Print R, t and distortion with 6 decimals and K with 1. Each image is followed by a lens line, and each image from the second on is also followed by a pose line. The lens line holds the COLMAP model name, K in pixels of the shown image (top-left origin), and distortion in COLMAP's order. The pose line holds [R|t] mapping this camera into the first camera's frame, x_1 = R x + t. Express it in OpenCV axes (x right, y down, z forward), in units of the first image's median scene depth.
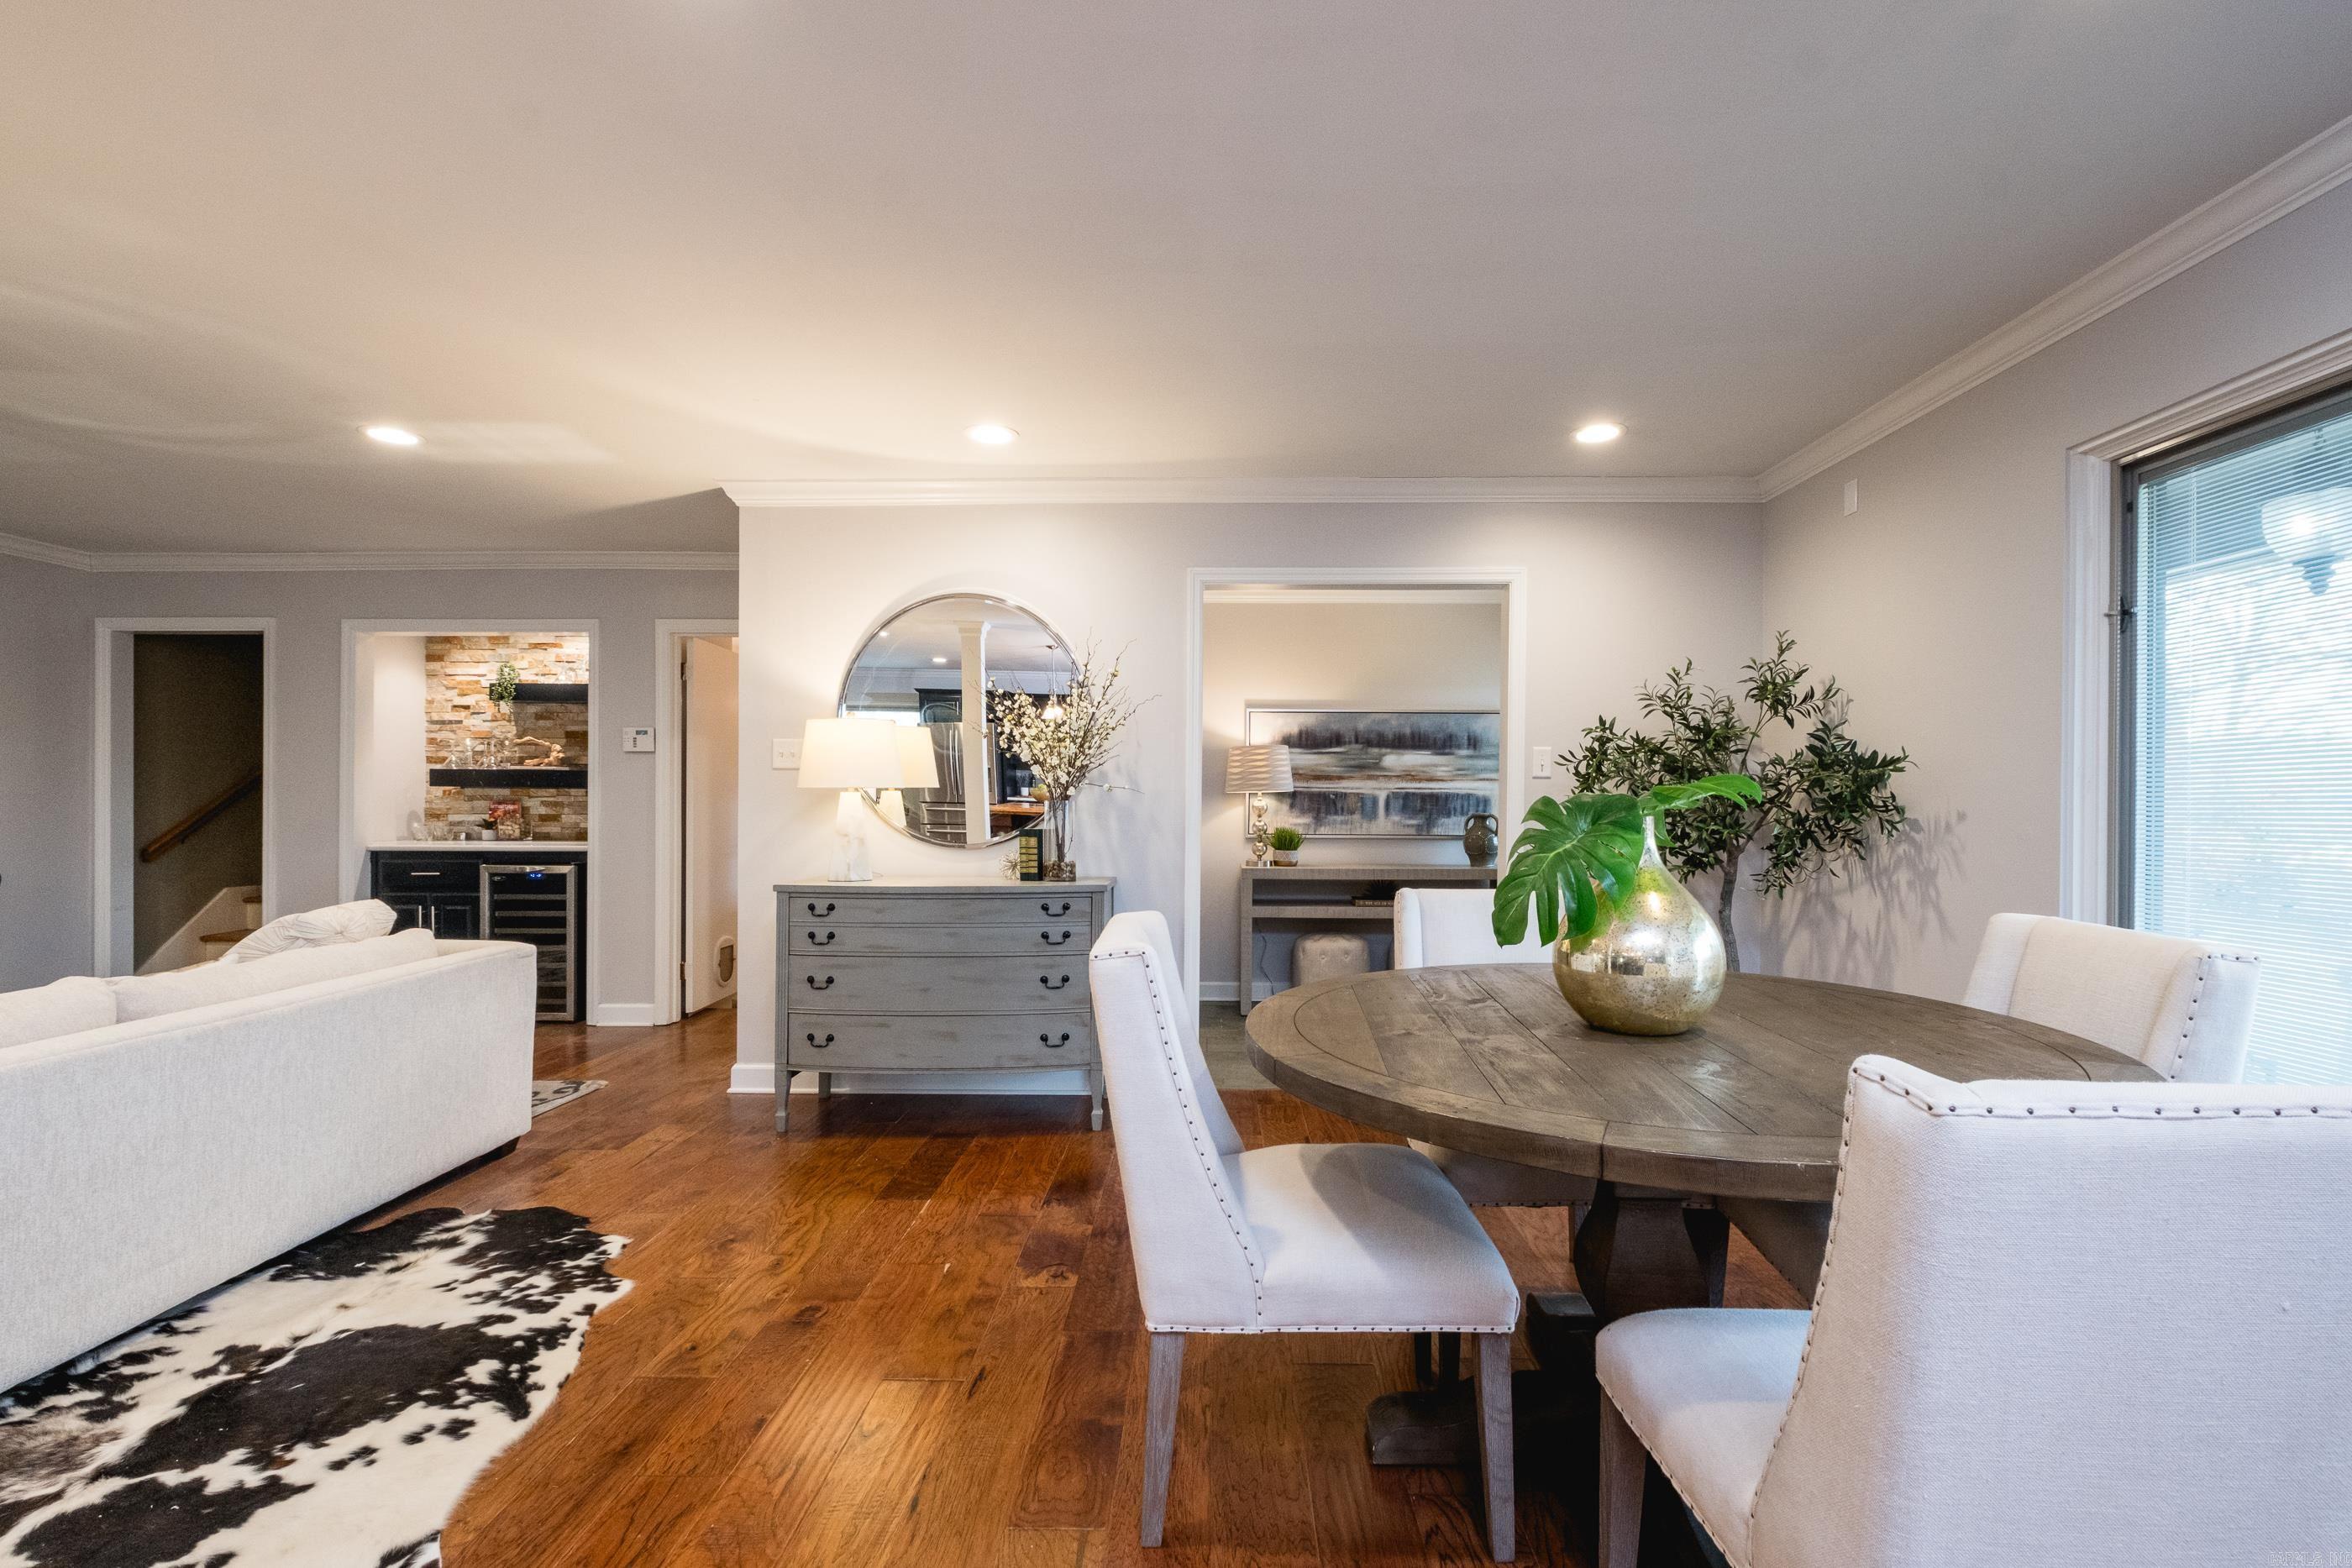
lens RADIAL K [[1010.3, 0, 1202.1], [0, 1010.3, 805.6], [0, 0, 1]] dist [0.011238, -0.006024]
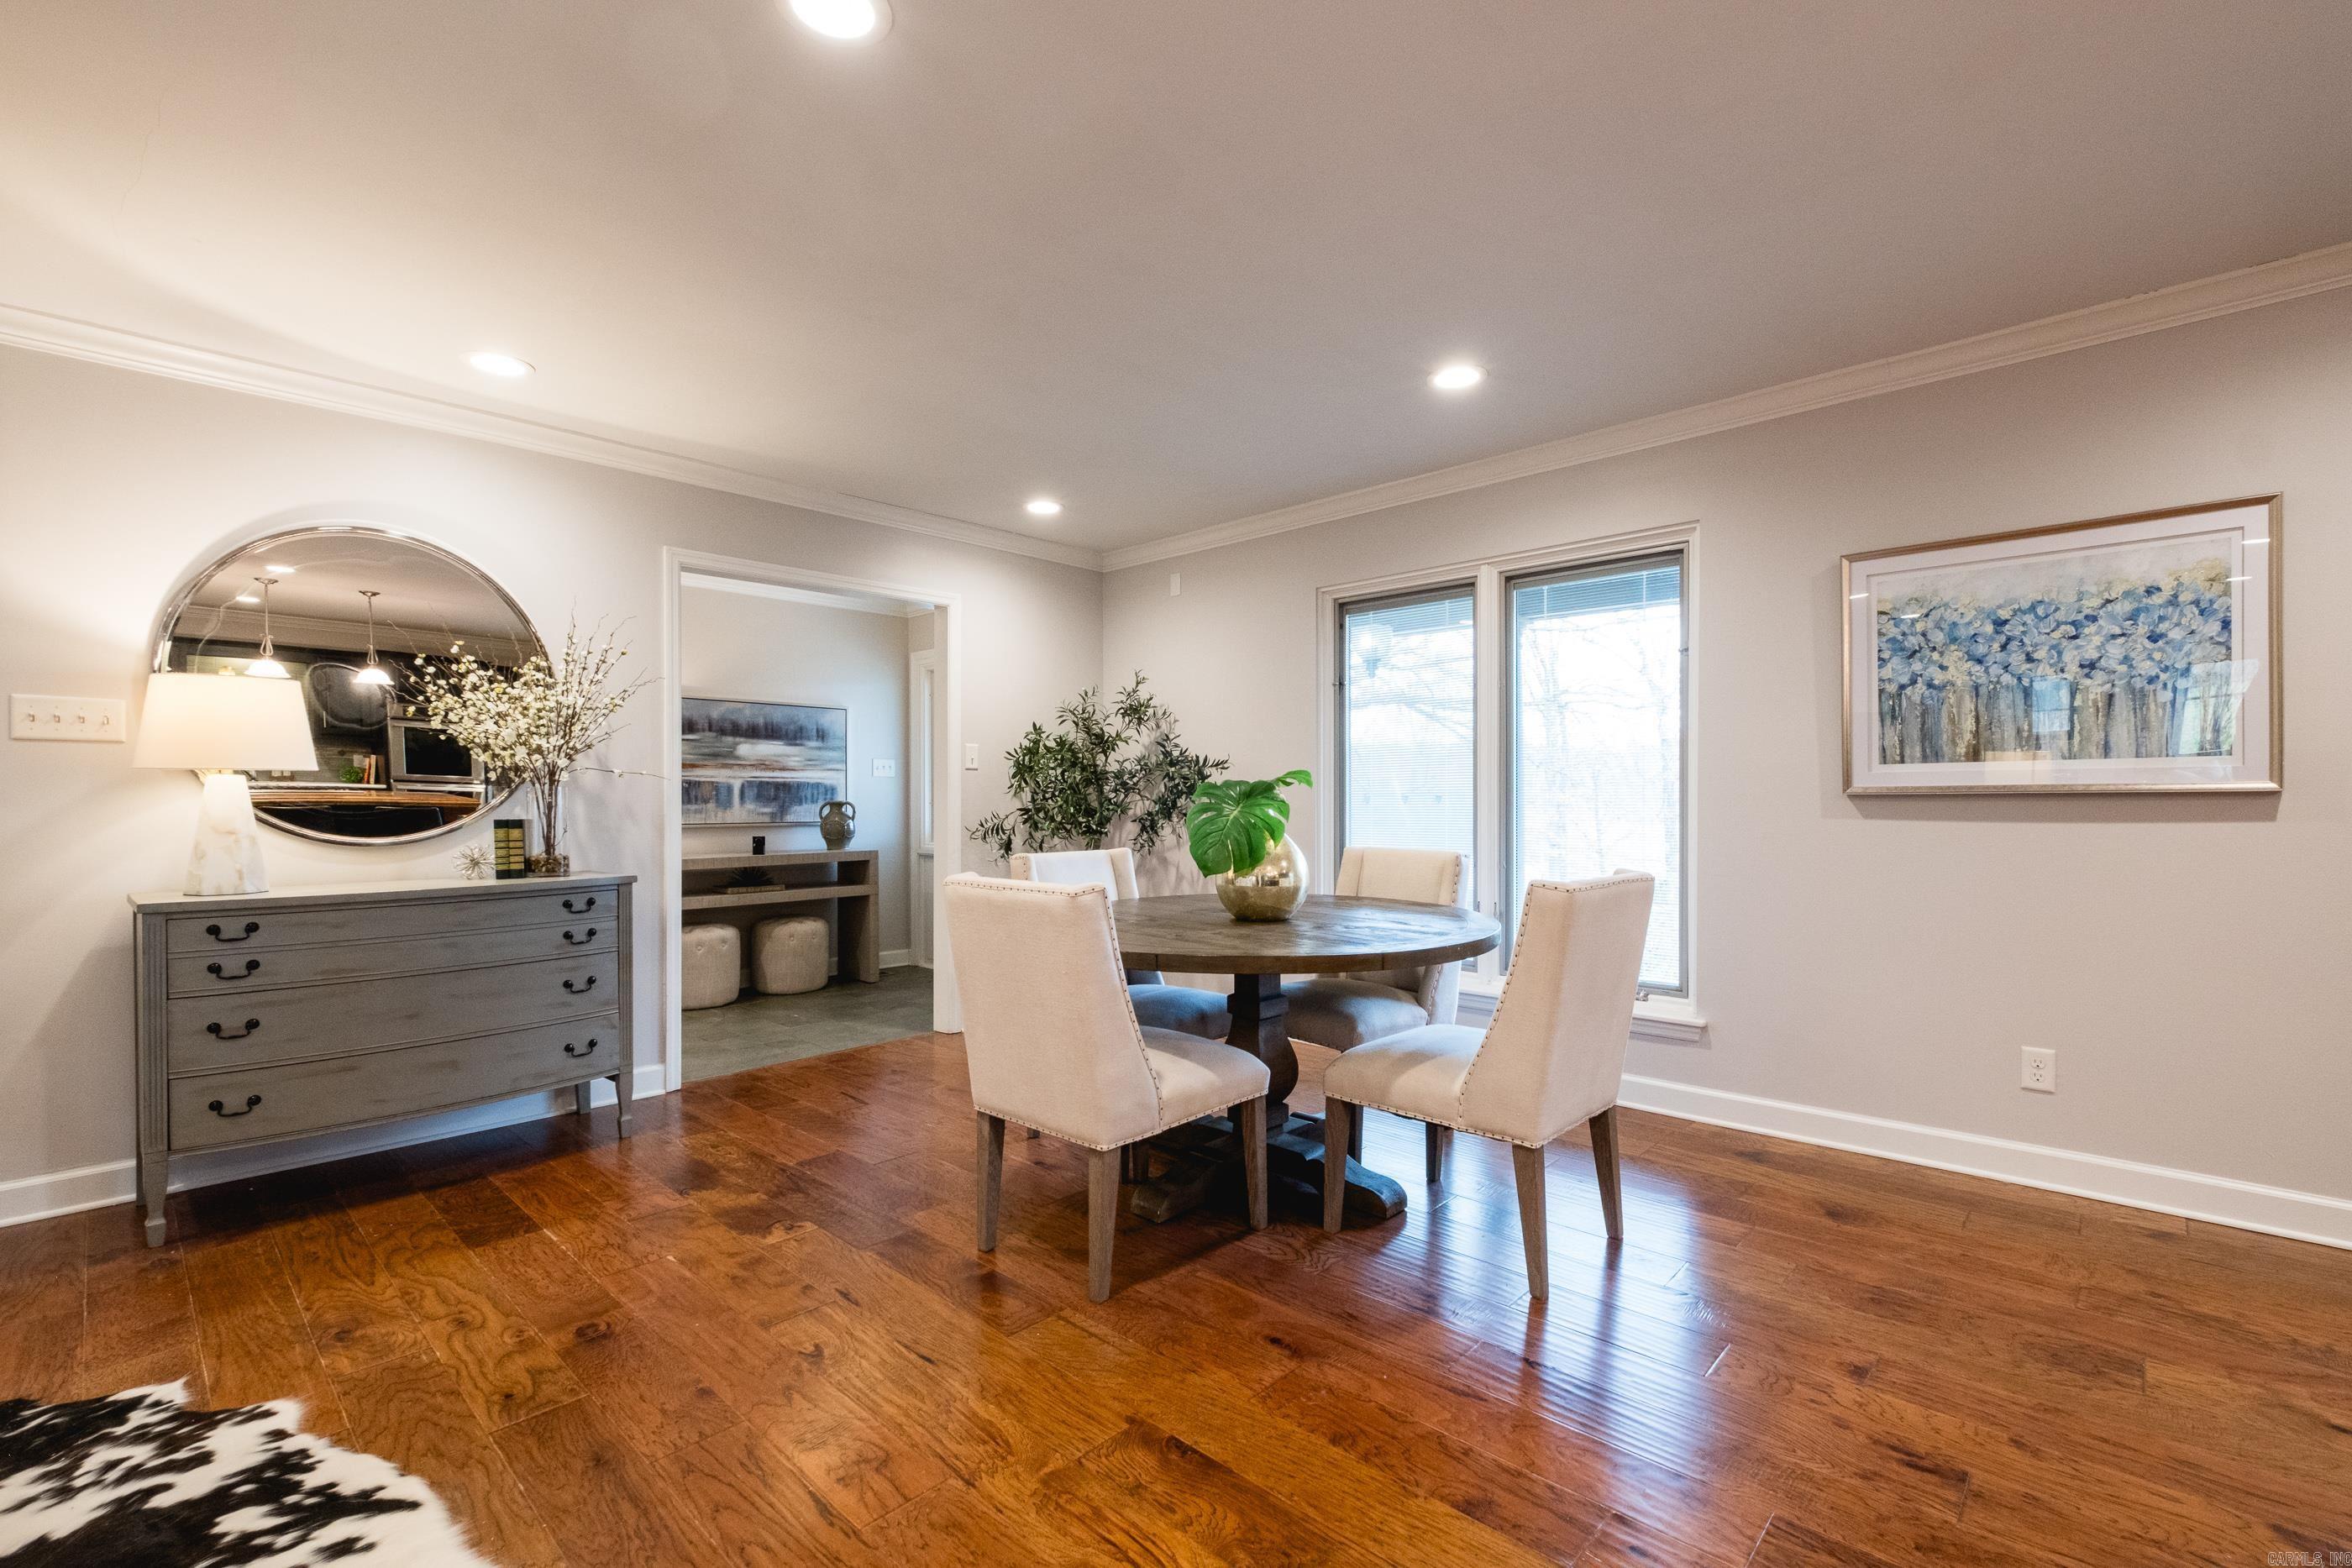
lens RADIAL K [[1025.4, 0, 1185.7], [0, 1025.4, 806.5], [0, 0, 1]] dist [-0.003321, -0.000316]
pose [[0.674438, -0.012510, 0.738225, -0.305840], [0.006565, 0.999919, 0.010947, 0.004475], [-0.738302, -0.002537, 0.674465, -0.017844]]
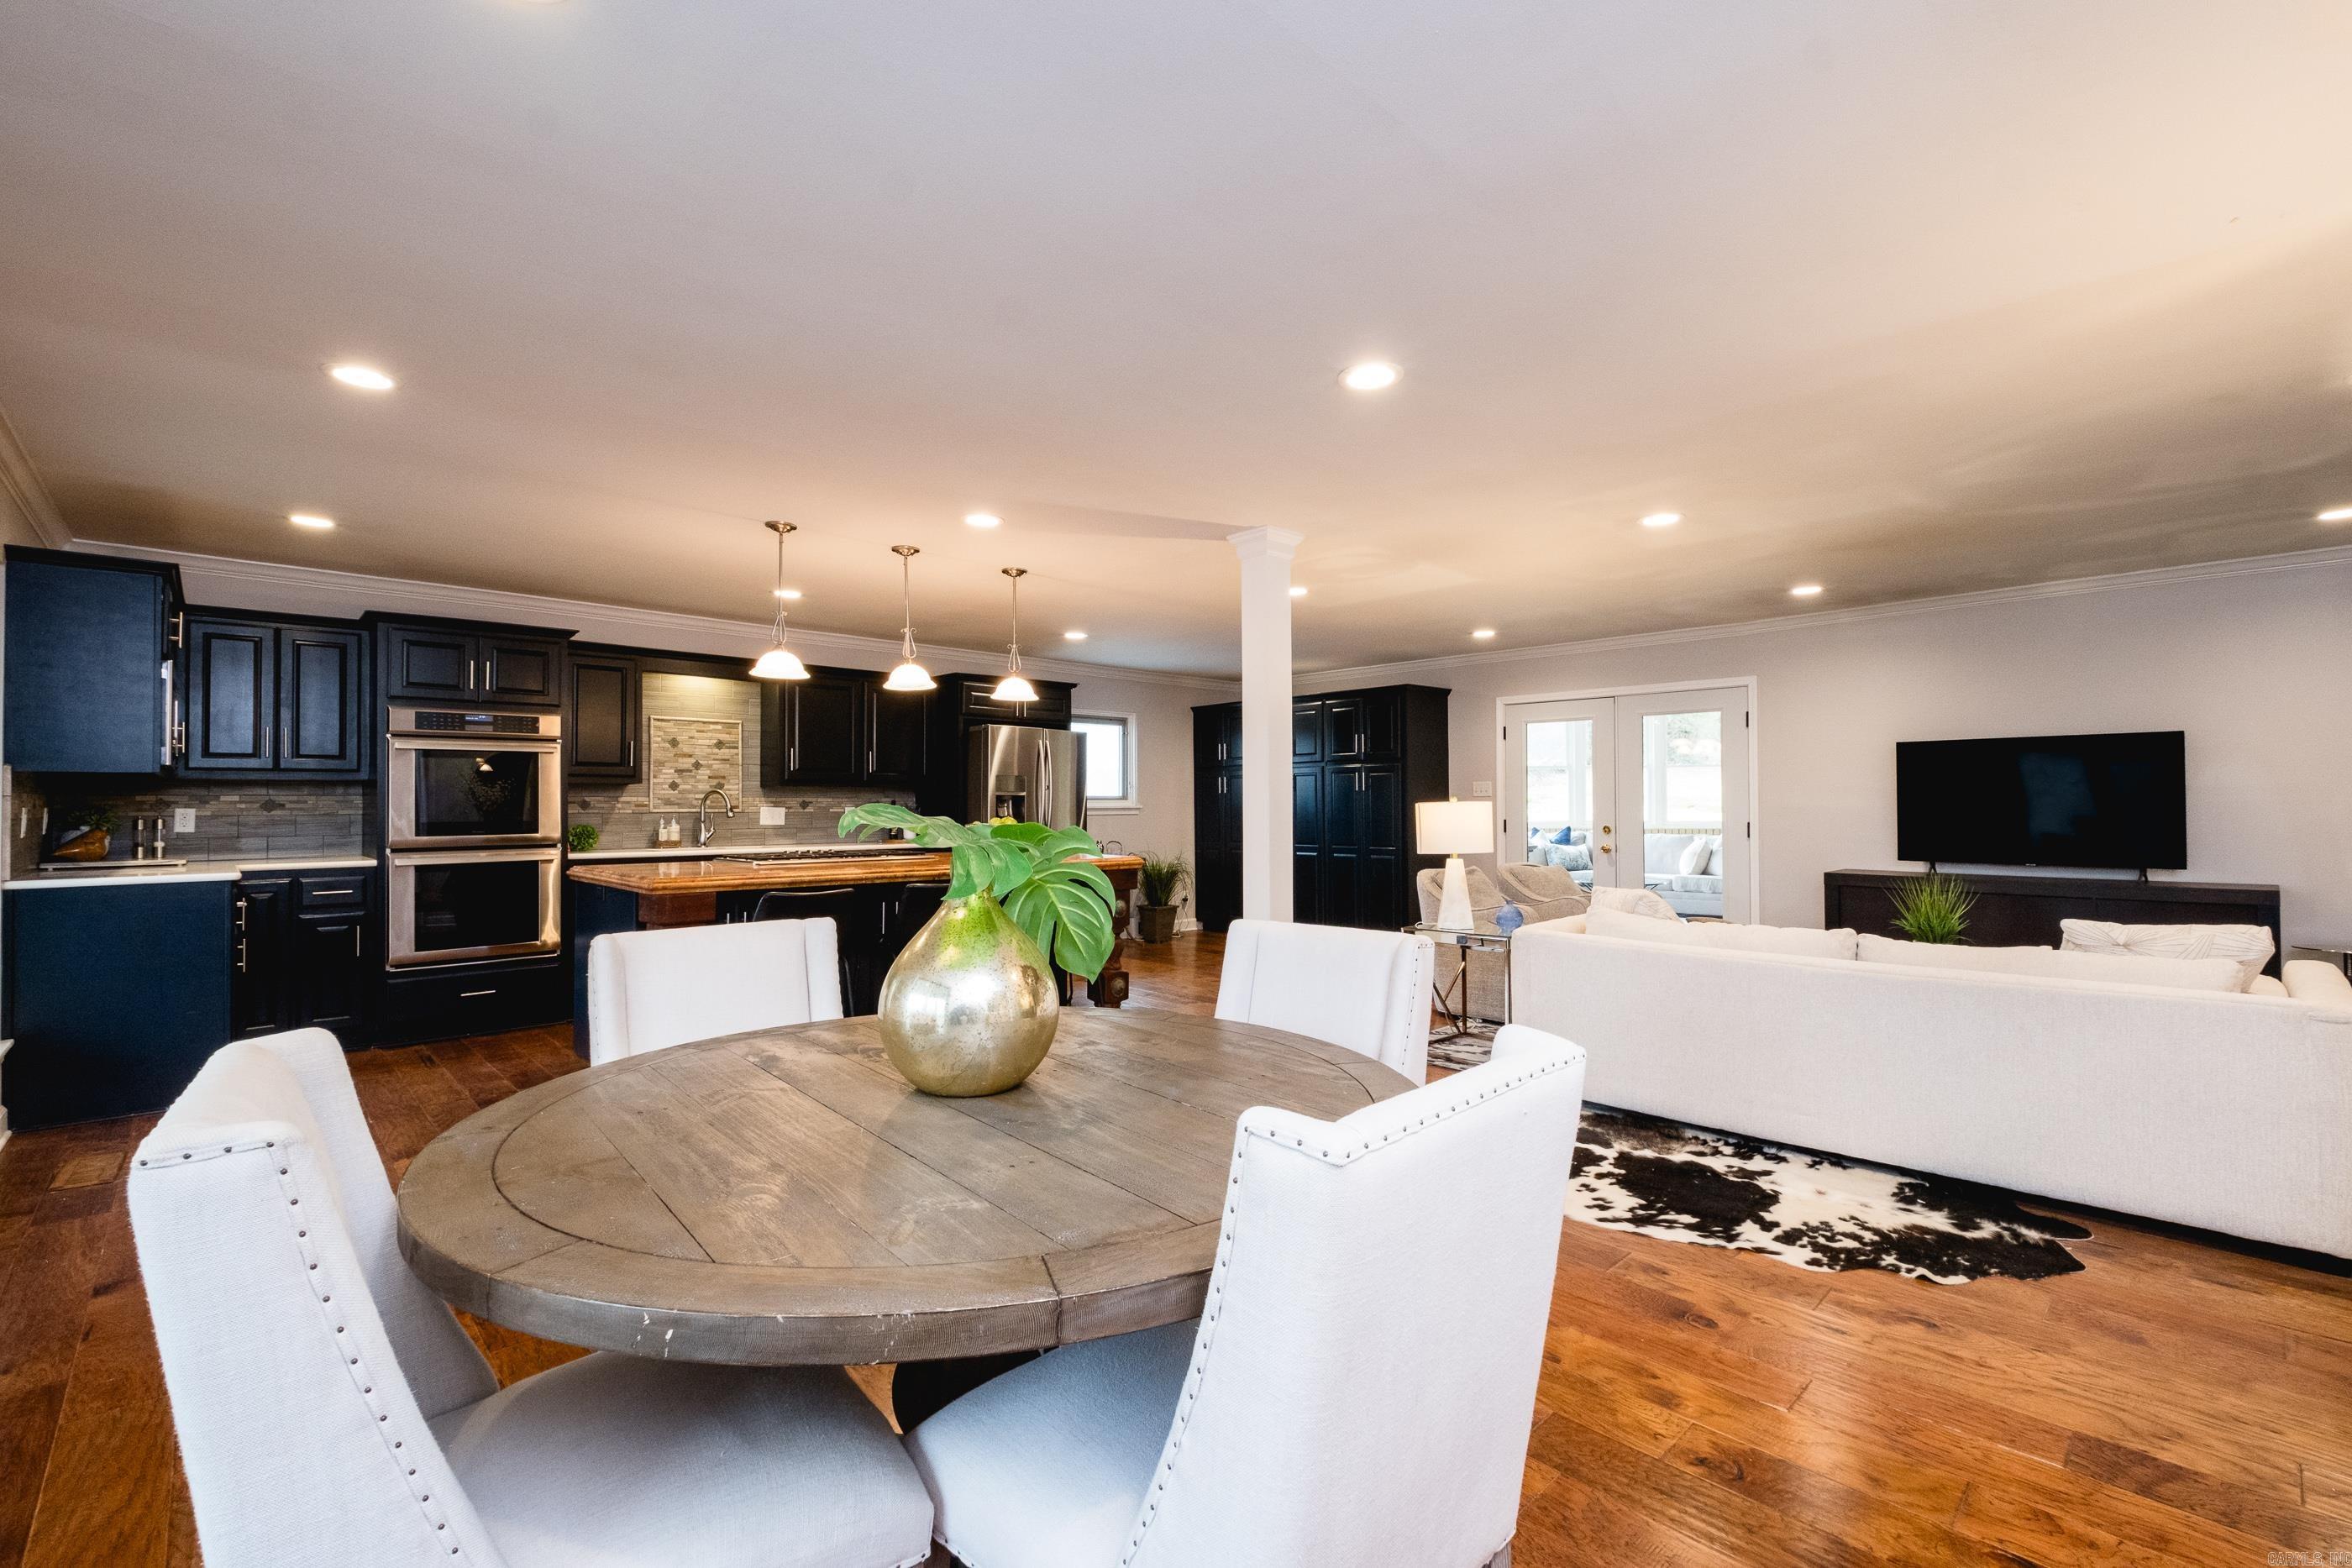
lens RADIAL K [[1013.7, 0, 1186.7], [0, 1013.7, 775.5], [0, 0, 1]] dist [0.014258, -0.010653]
pose [[-0.714086, -0.020099, -0.699770, 0.311213], [0.000639, 0.999569, -0.029362, -0.010016], [0.700058, -0.021413, -0.713765, 0.597996]]
